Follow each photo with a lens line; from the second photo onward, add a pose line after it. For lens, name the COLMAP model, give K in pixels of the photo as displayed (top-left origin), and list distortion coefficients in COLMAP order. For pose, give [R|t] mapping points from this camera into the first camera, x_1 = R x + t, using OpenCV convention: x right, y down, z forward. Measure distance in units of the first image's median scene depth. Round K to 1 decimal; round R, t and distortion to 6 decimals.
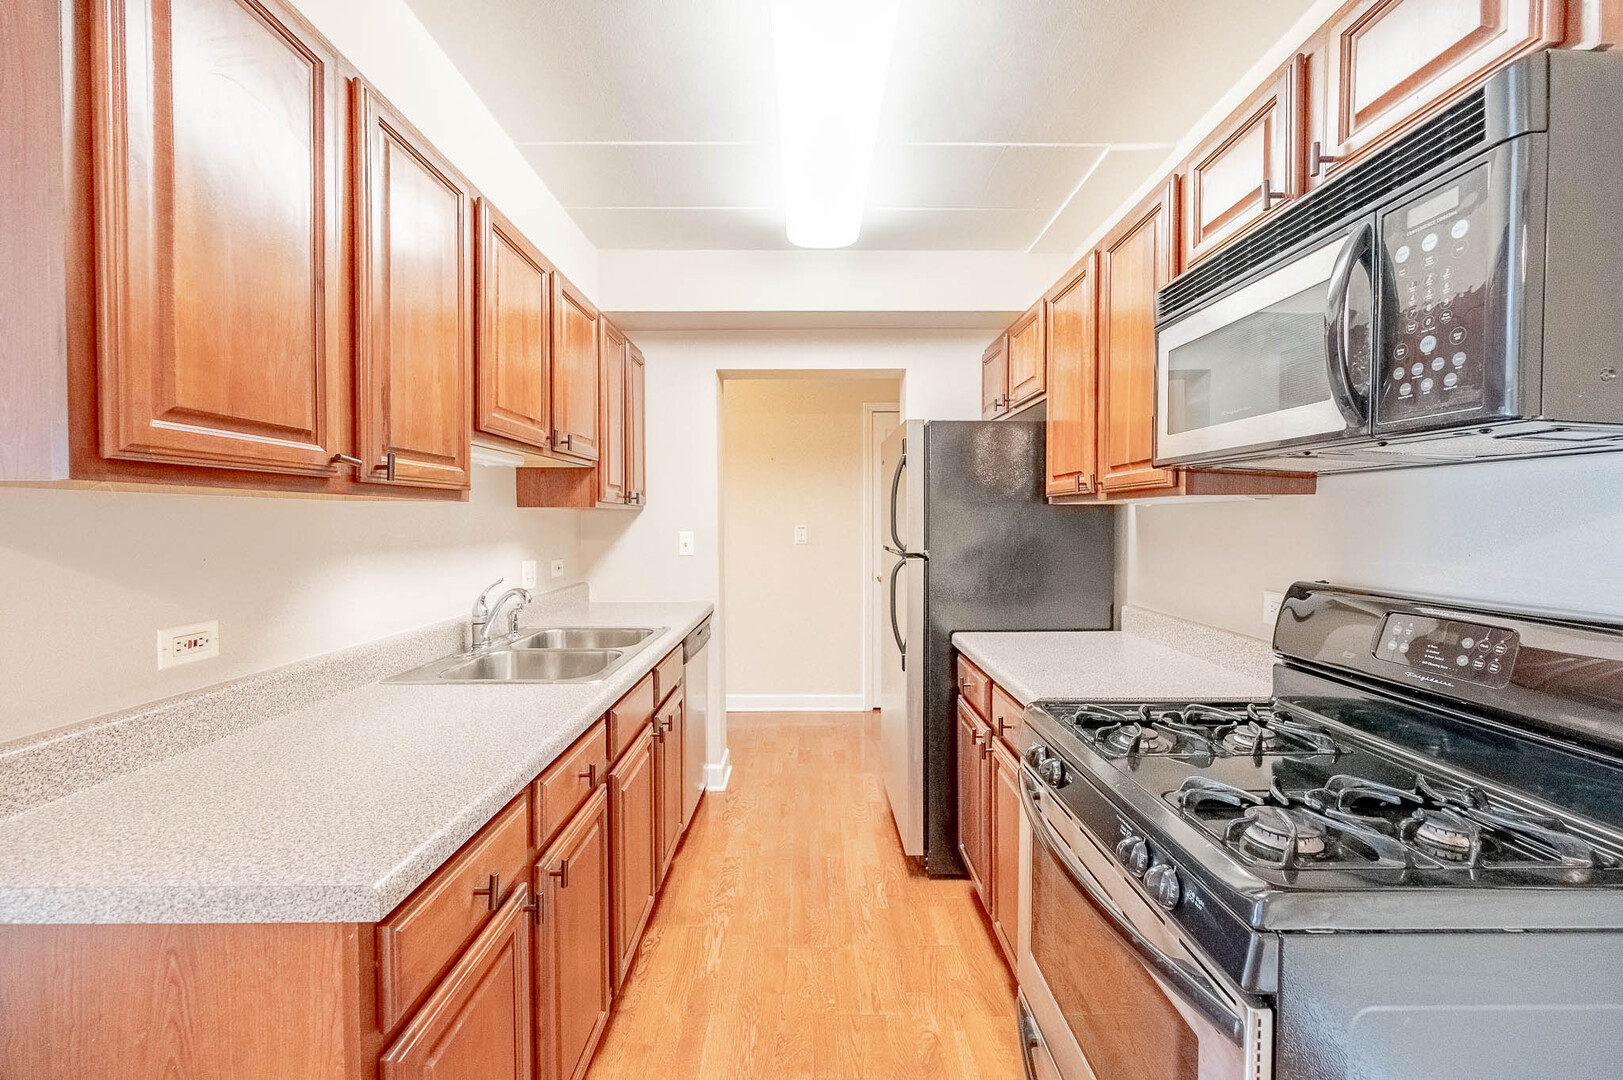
lens RADIAL K [[655.9, 0, 811.7], [0, 655.9, 534.6], [0, 0, 1]] dist [0.000889, 0.000019]
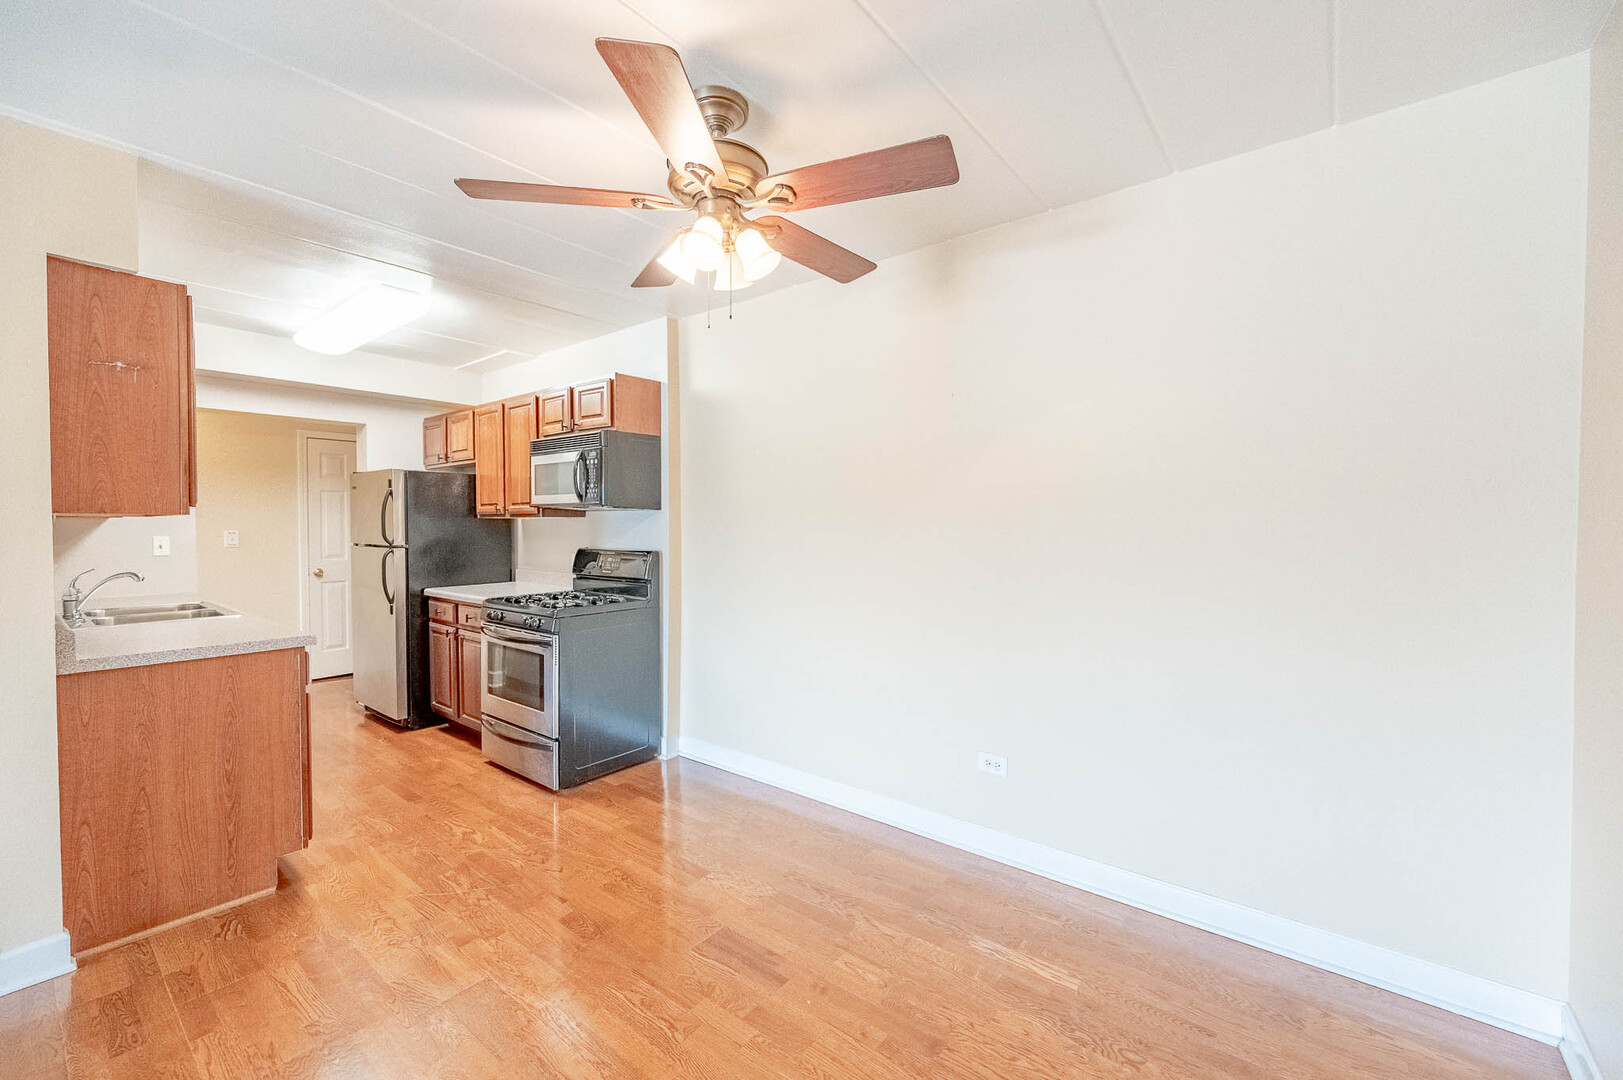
lens RADIAL K [[655.9, 0, 813.7], [0, 655.9, 535.8], [0, 0, 1]] dist [0.000889, 0.000019]
pose [[0.630780, -0.013292, 0.775848, -0.583019], [0.018243, 0.999831, 0.002298, 0.021650], [-0.775748, 0.012705, 0.630915, -1.116696]]
